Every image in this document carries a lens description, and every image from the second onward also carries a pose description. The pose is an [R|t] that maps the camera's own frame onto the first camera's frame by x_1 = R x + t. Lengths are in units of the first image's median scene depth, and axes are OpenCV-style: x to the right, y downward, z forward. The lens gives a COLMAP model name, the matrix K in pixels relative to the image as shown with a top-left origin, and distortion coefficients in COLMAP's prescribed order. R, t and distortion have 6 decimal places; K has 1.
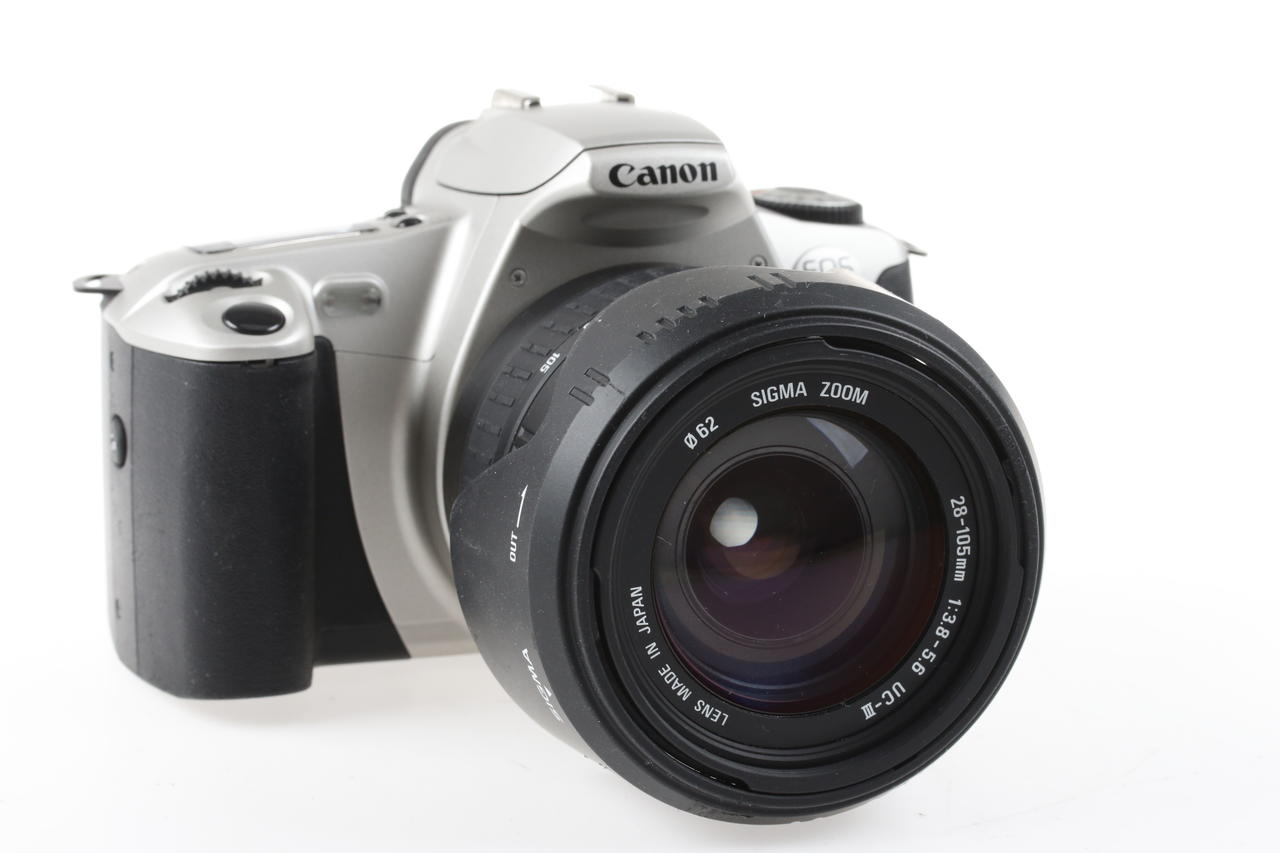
lens RADIAL K [[3563.1, 0, 639.8], [0, 3563.1, 427.2], [0, 0, 1]] dist [0.138645, 0.000000]
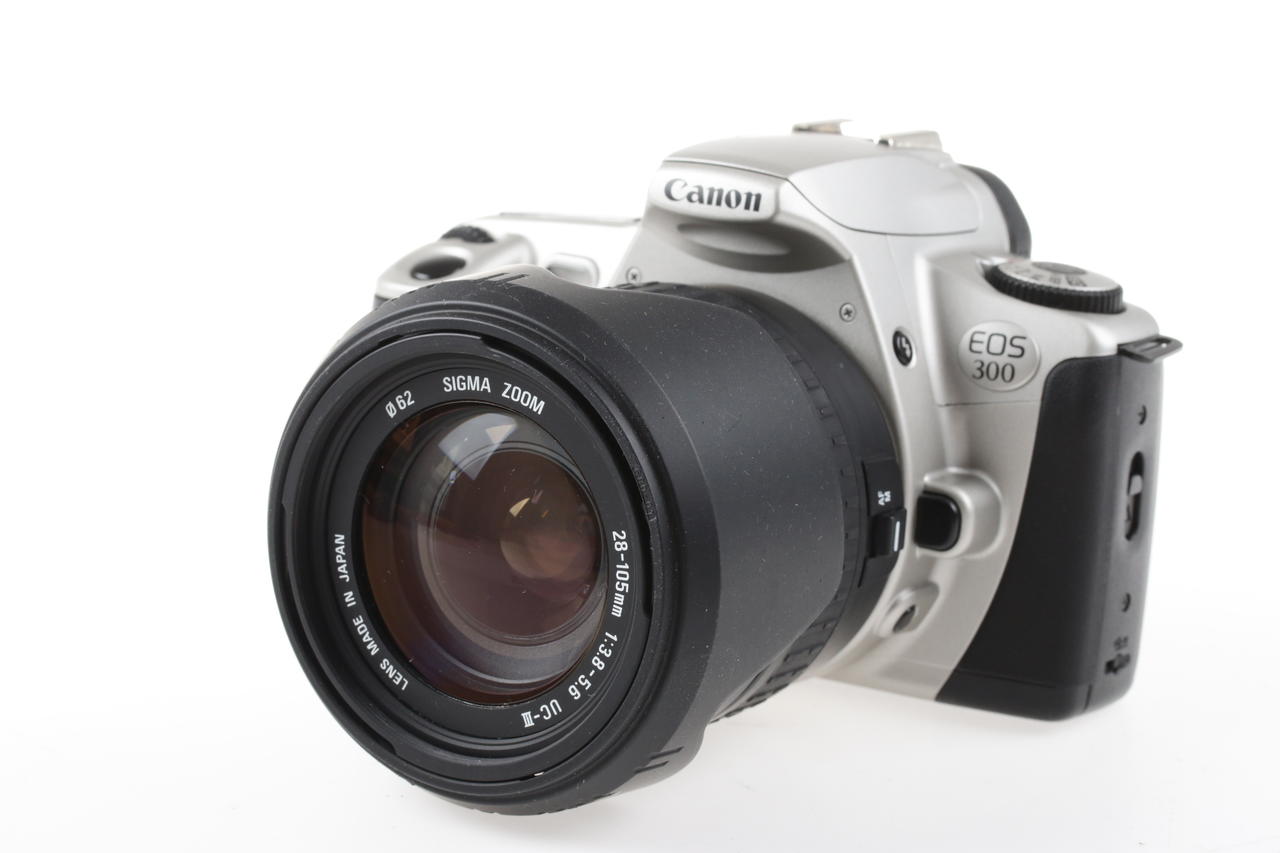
lens RADIAL K [[3563.1, 0, 639.9], [0, 3563.1, 425.7], [0, 0, 1]] dist [0.138645, 0.000000]
pose [[0.659477, 0.200203, -0.724575, 0.803700], [-0.225330, 0.972208, 0.063539, -0.072906], [0.717159, 0.121366, 0.686260, 0.321951]]
